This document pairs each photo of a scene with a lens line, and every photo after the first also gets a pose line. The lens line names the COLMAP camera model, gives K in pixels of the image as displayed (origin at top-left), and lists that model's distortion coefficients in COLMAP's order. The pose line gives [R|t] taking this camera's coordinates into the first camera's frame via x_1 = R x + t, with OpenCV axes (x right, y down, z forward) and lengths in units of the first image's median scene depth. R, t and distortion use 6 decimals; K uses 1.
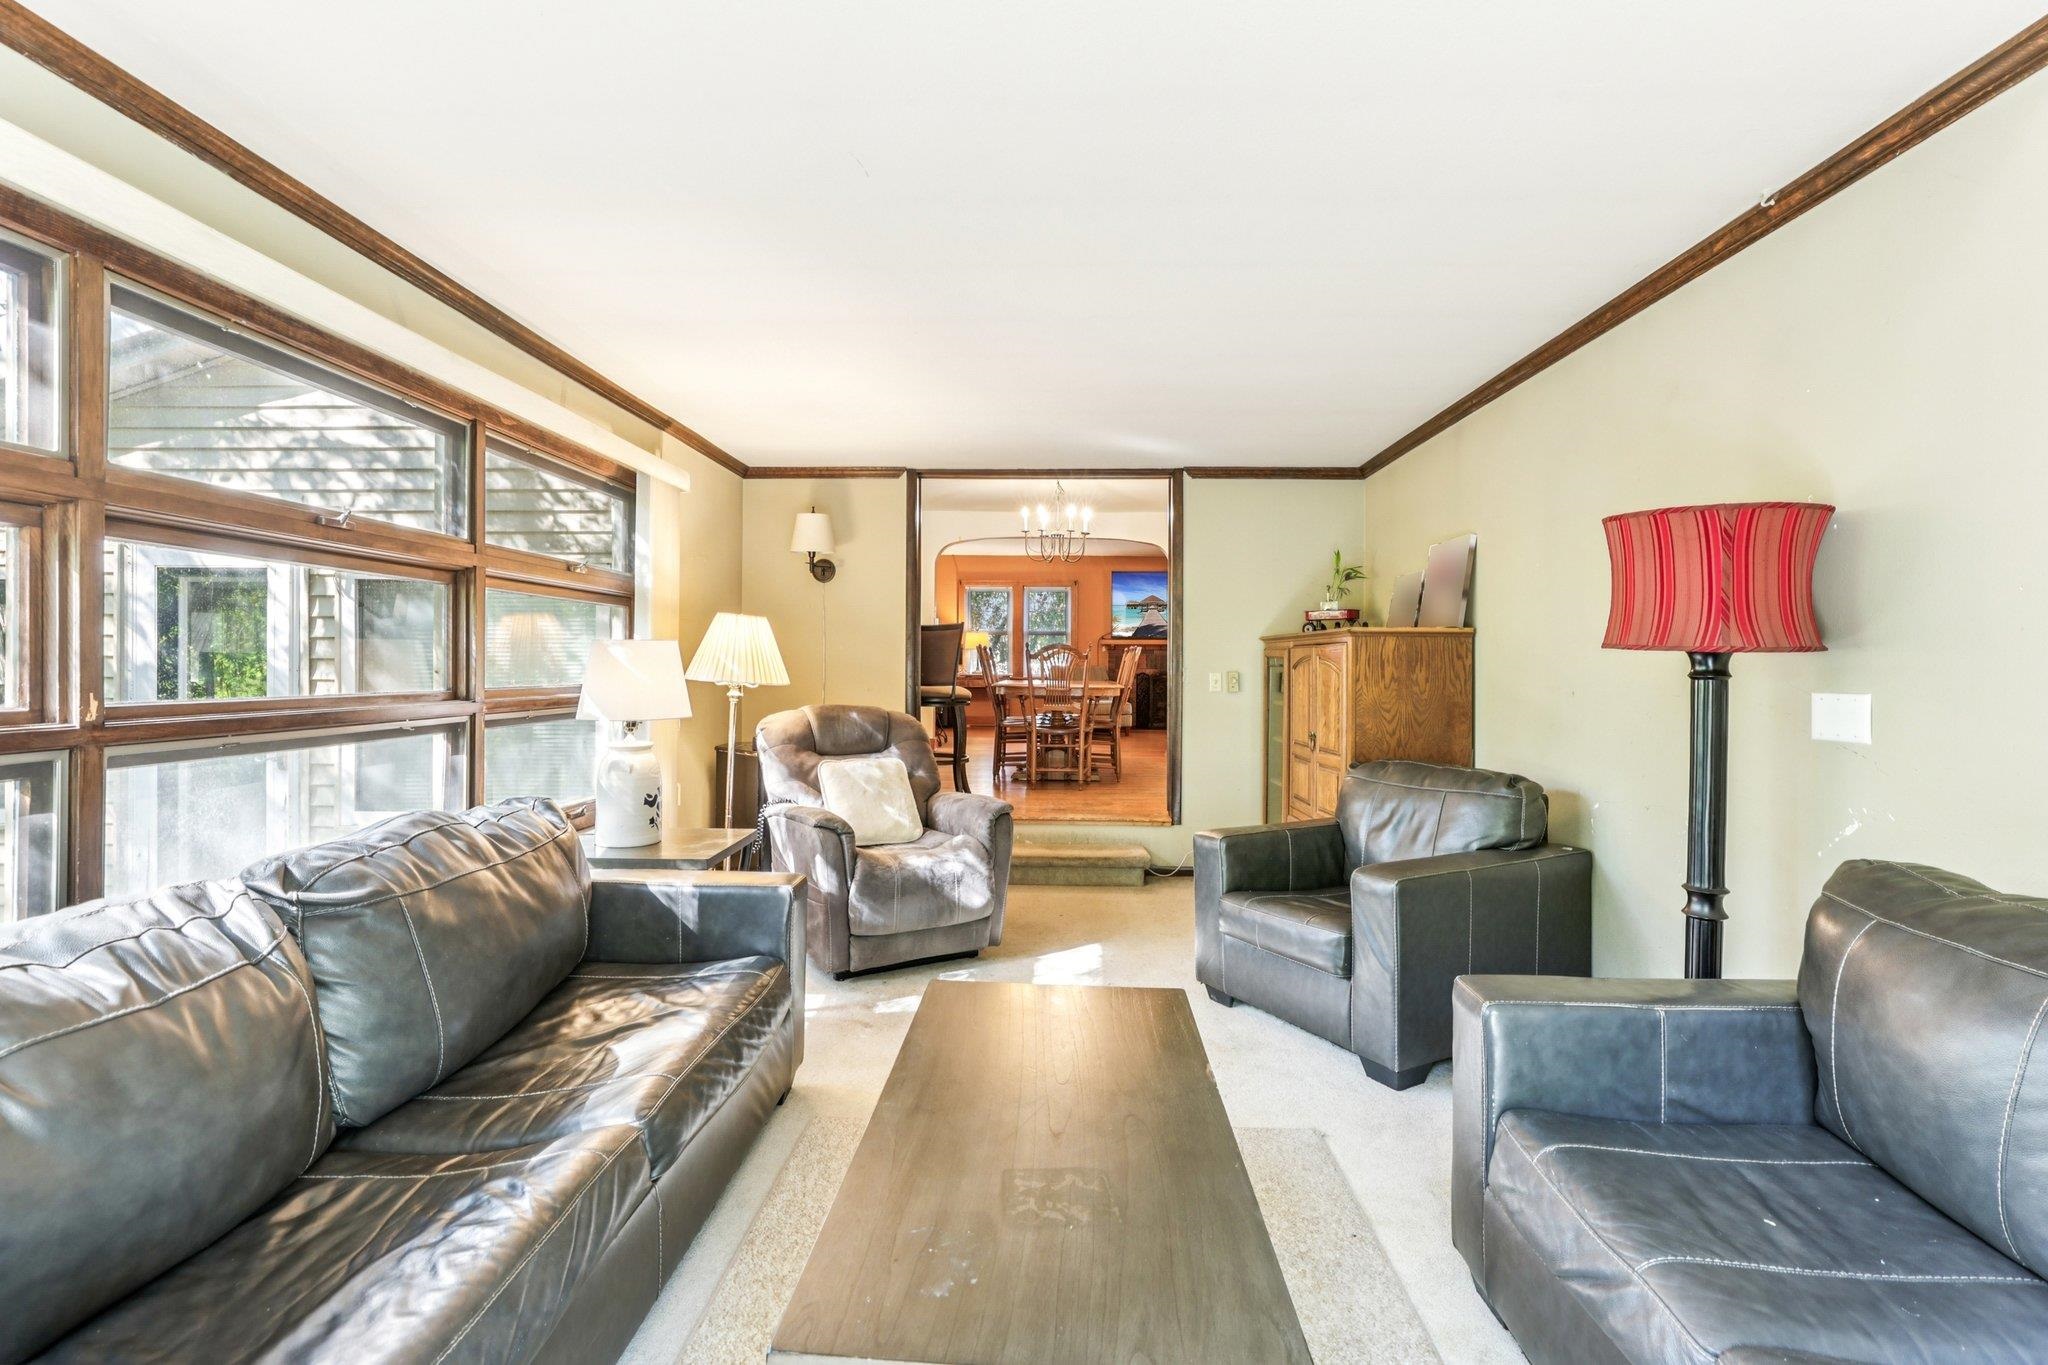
lens RADIAL K [[948.9, 0, 1033.4], [0, 948.9, 671.1], [0, 0, 1]] dist [-0.021261, 0.010491]
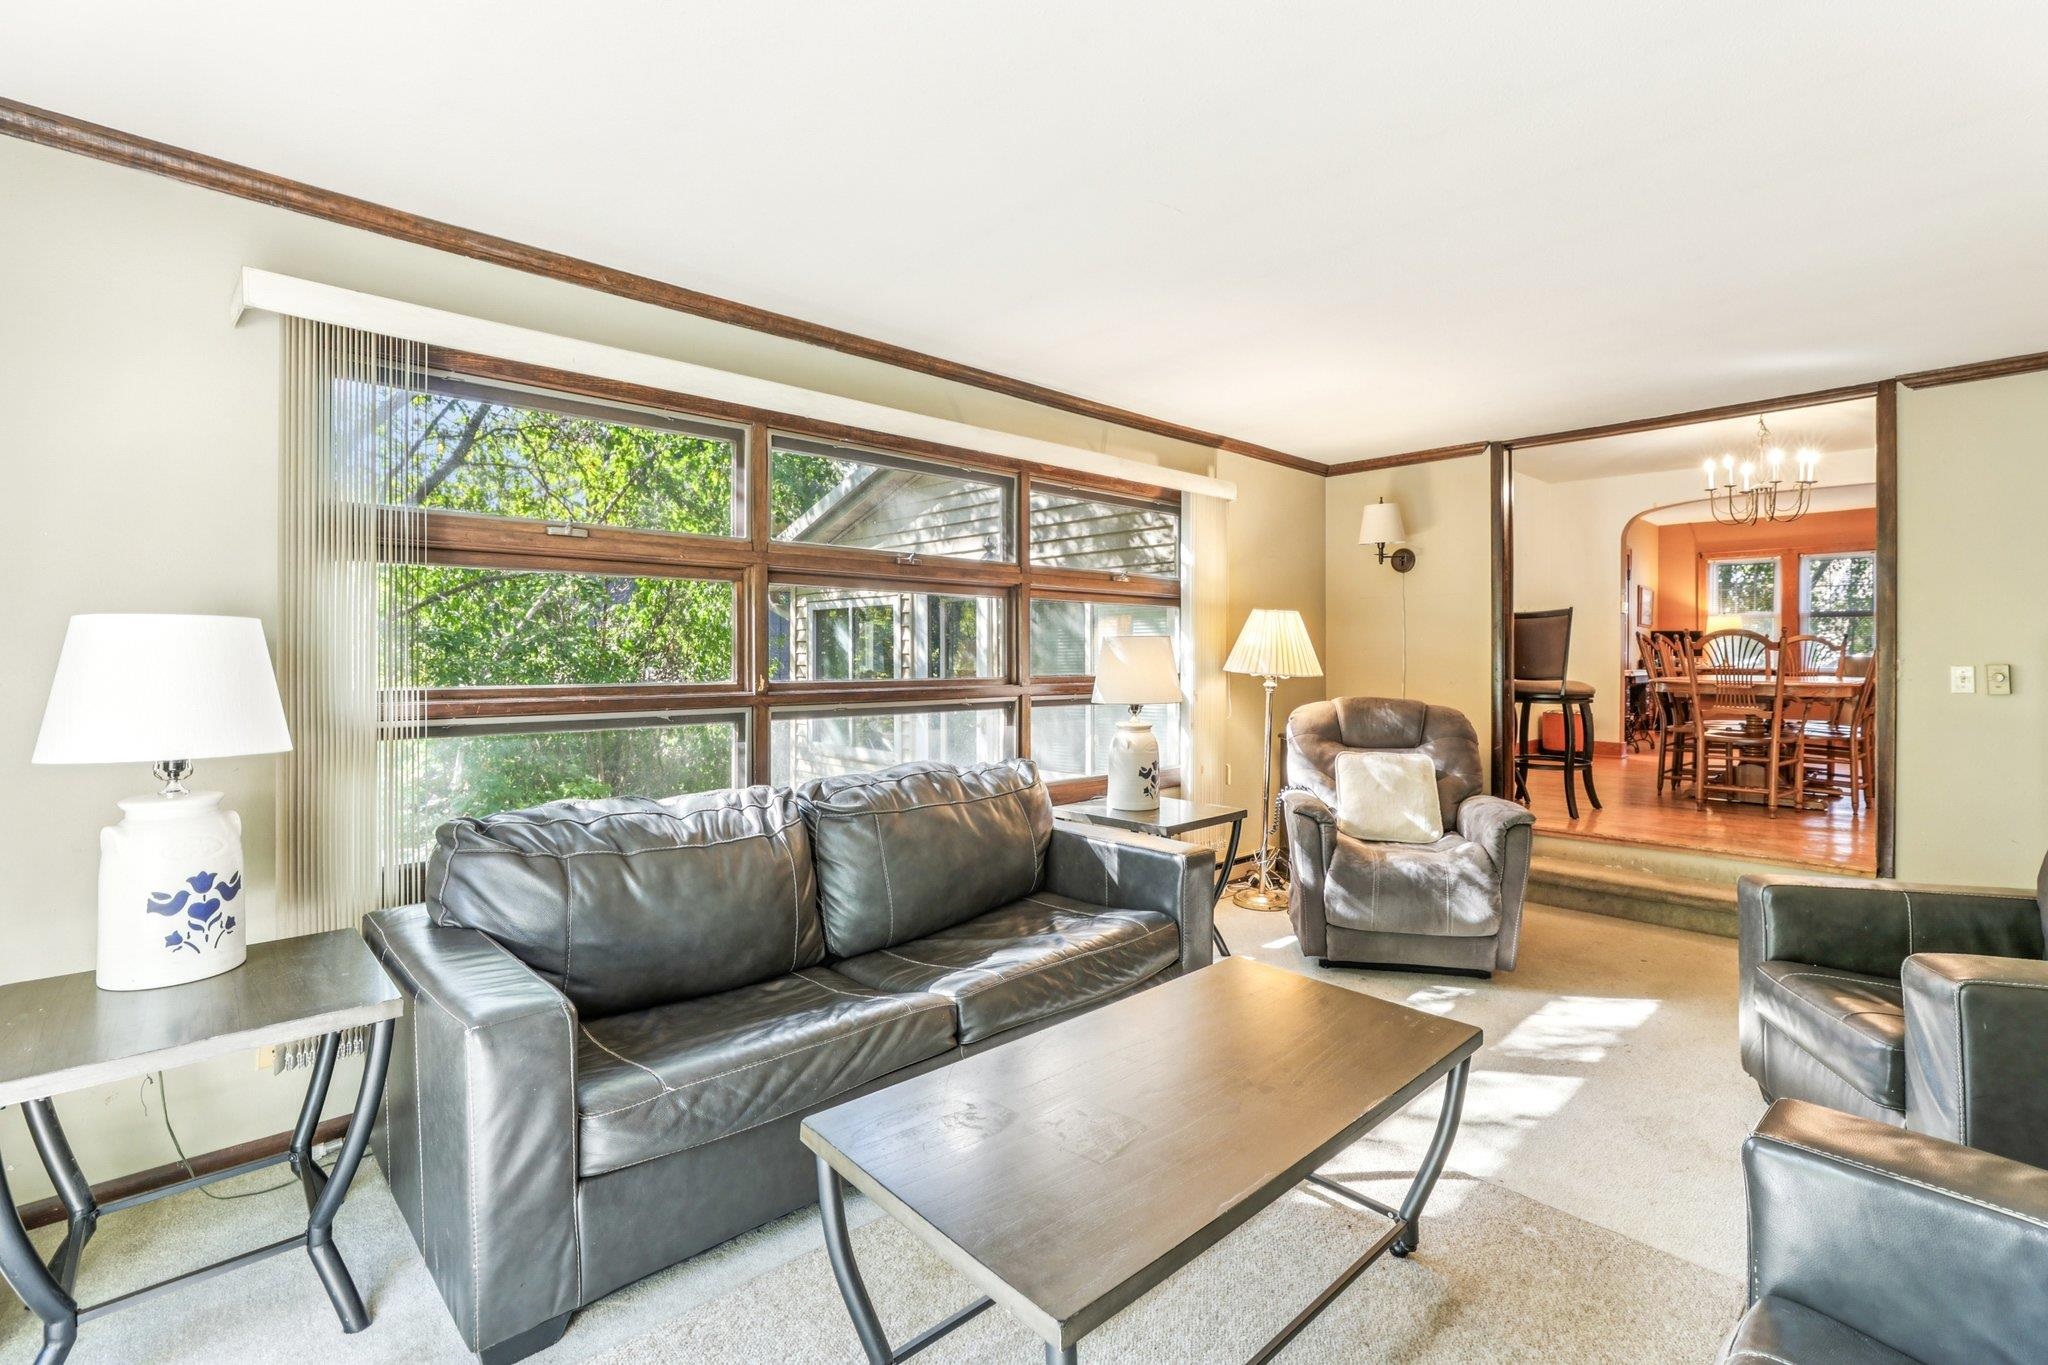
lens RADIAL K [[948.9, 0, 1034.3], [0, 948.9, 672.6], [0, 0, 1]] dist [-0.021261, 0.010491]
pose [[0.701701, 0.006291, -0.712444, 0.305418], [-0.000885, 0.999968, 0.007958, 0.002495], [0.712471, -0.004953, 0.701684, 0.067684]]
